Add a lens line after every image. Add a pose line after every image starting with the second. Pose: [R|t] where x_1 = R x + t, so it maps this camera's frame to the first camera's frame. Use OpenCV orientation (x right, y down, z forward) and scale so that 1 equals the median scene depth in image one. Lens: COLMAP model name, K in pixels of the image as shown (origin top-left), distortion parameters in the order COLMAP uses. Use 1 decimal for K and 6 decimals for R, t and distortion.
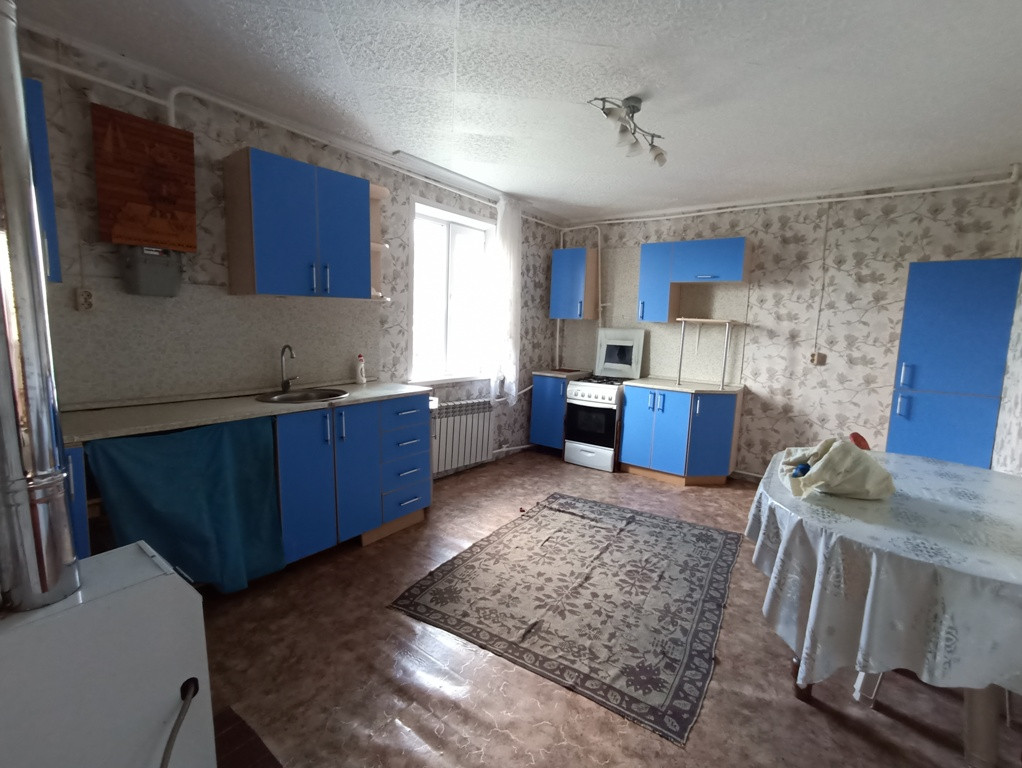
lens RADIAL K [[465.2, 0, 504.9], [0, 465.2, 386.9], [0, 0, 1]] dist [-0.027880, 0.009721]
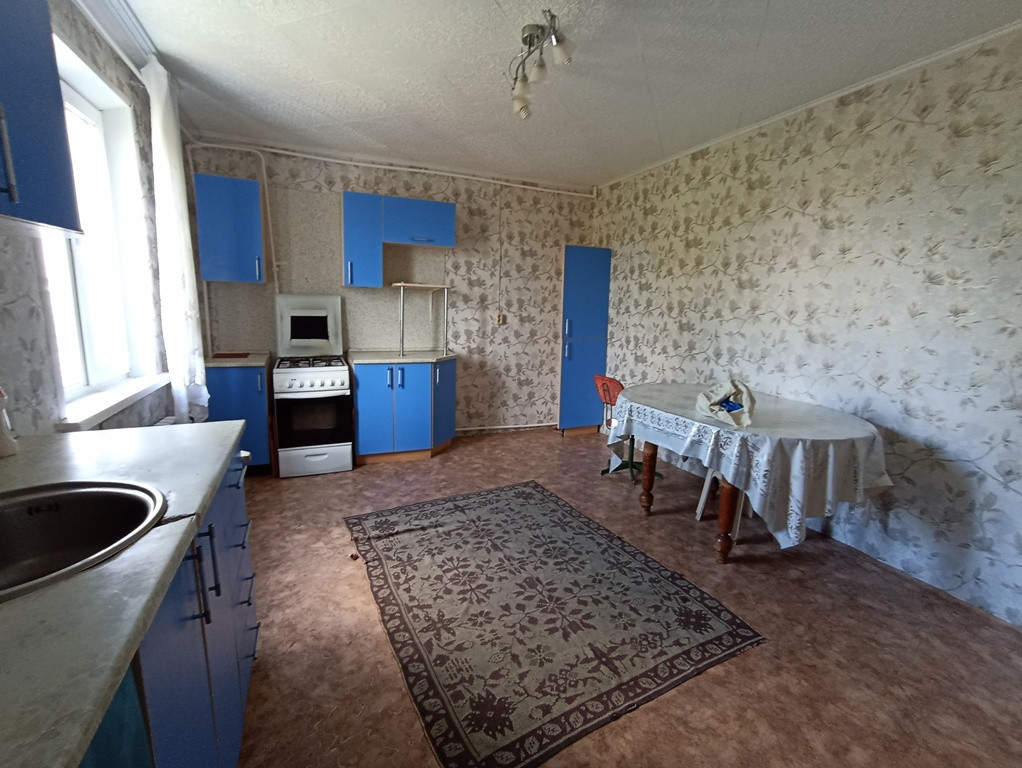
lens RADIAL K [[465.2, 0, 519.8], [0, 465.2, 382.2], [0, 0, 1]] dist [-0.027880, 0.009721]
pose [[0.482842, -0.169318, 0.859183, -0.361059], [0.105033, 0.985245, 0.135134, -0.060074], [-0.869386, 0.024994, 0.493501, 0.384020]]
